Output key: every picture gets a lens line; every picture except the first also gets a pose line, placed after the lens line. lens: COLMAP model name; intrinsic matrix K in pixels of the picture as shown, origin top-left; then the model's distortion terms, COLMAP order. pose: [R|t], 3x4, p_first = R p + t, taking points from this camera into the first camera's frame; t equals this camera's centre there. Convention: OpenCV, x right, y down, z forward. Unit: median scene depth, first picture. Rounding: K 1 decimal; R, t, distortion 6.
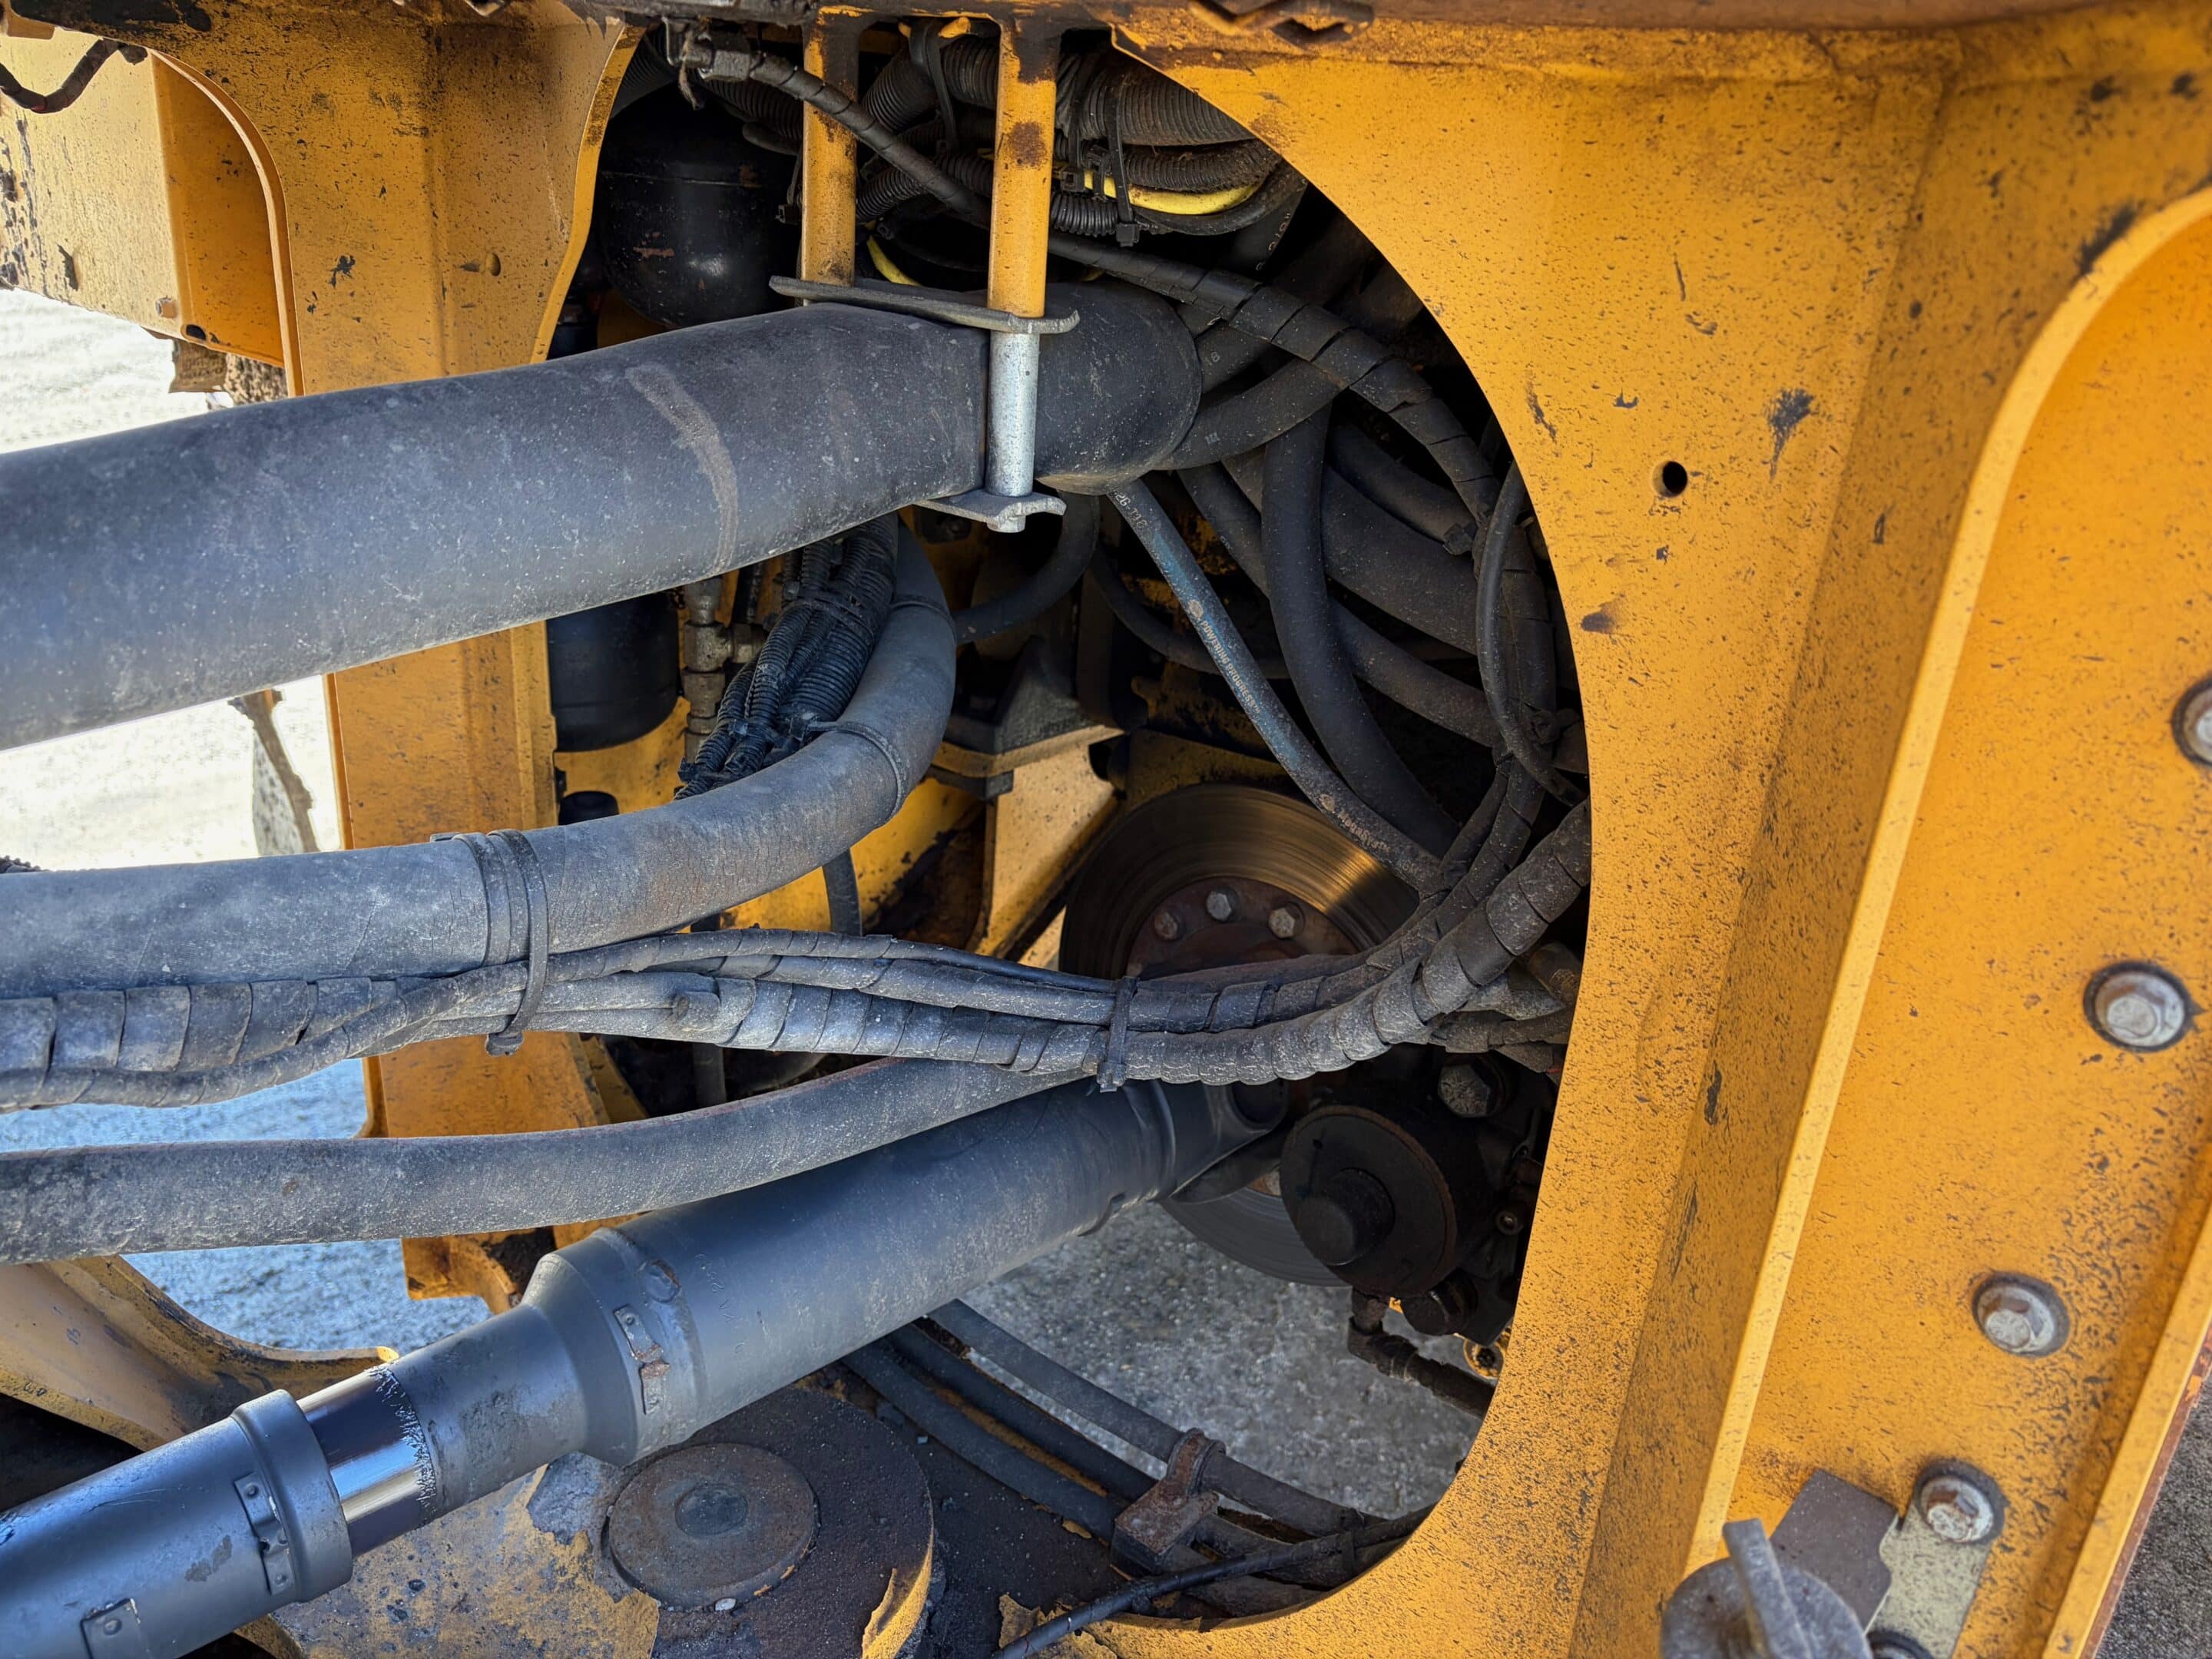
lens RADIAL K [[1637.9, 0, 1061.7], [0, 1637.9, 826.9], [0, 0, 1]] dist [0.082759, -0.114804]
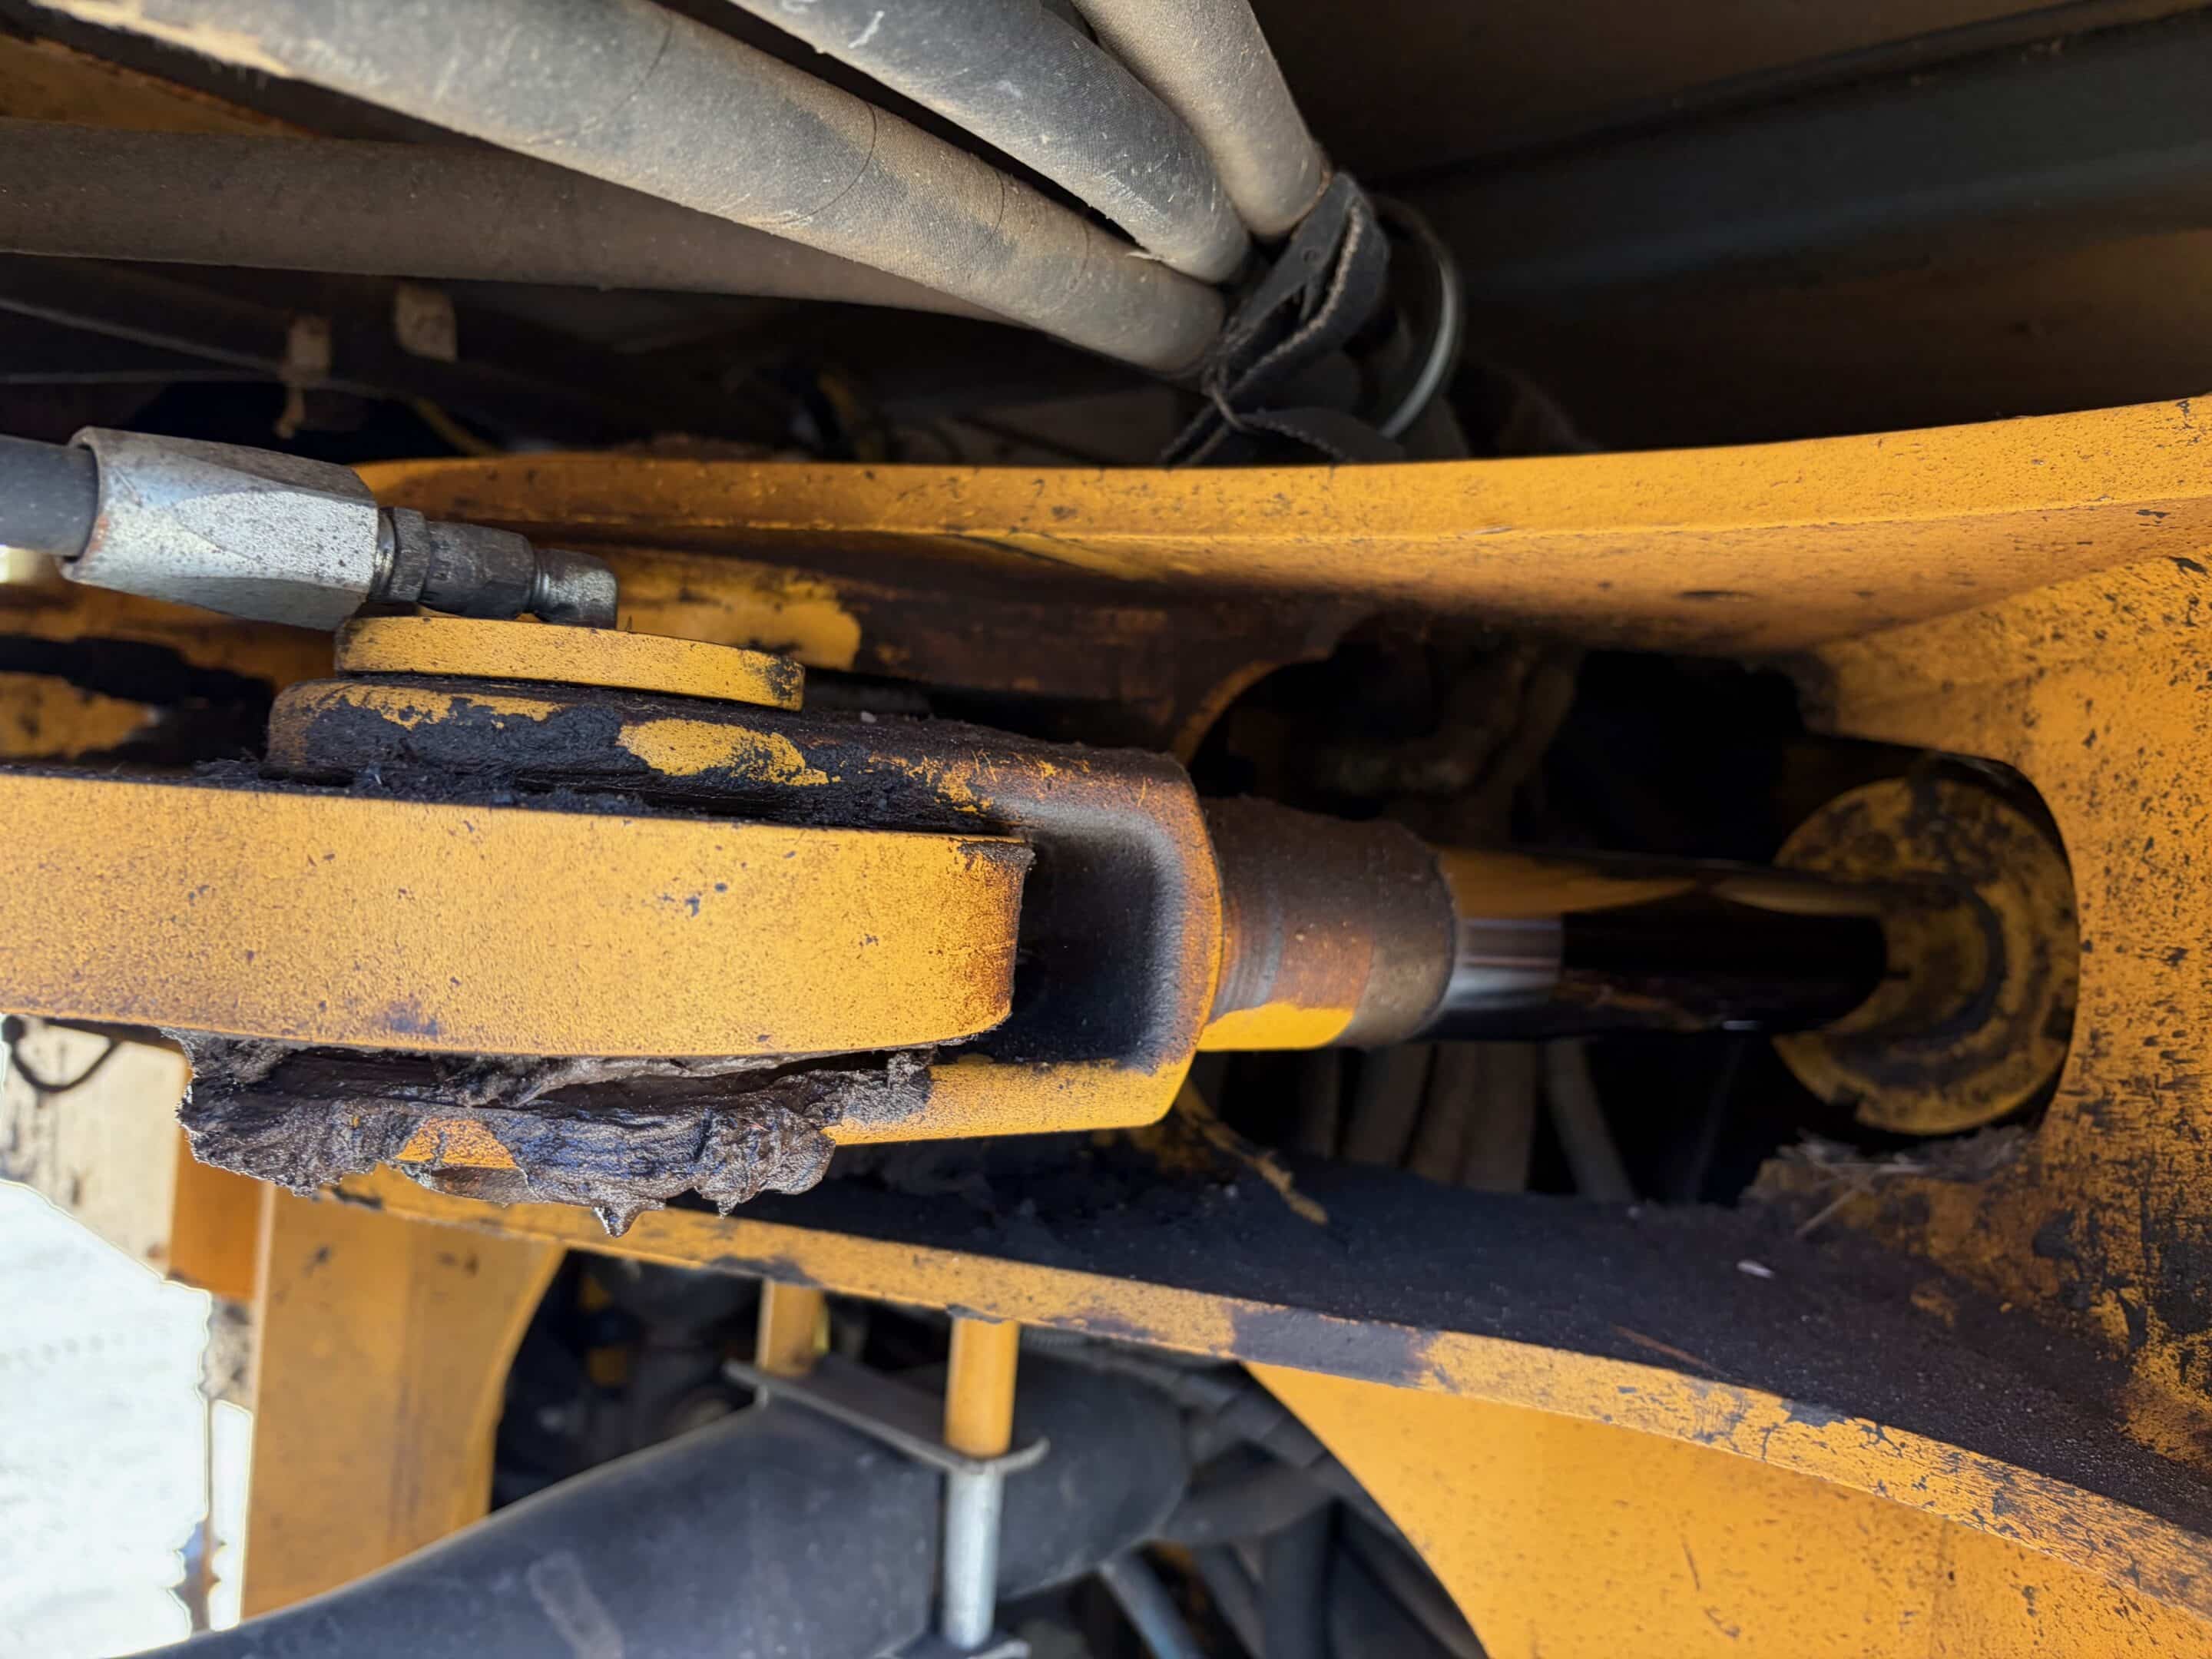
lens RADIAL K [[1637.9, 0, 1061.7], [0, 1637.9, 826.9], [0, 0, 1]] dist [0.082759, -0.114804]
pose [[0.999172, 0.018289, -0.036346, 0.053240], [-0.030888, 0.922404, -0.384989, -0.309106], [0.026484, 0.385793, 0.922205, 0.011962]]
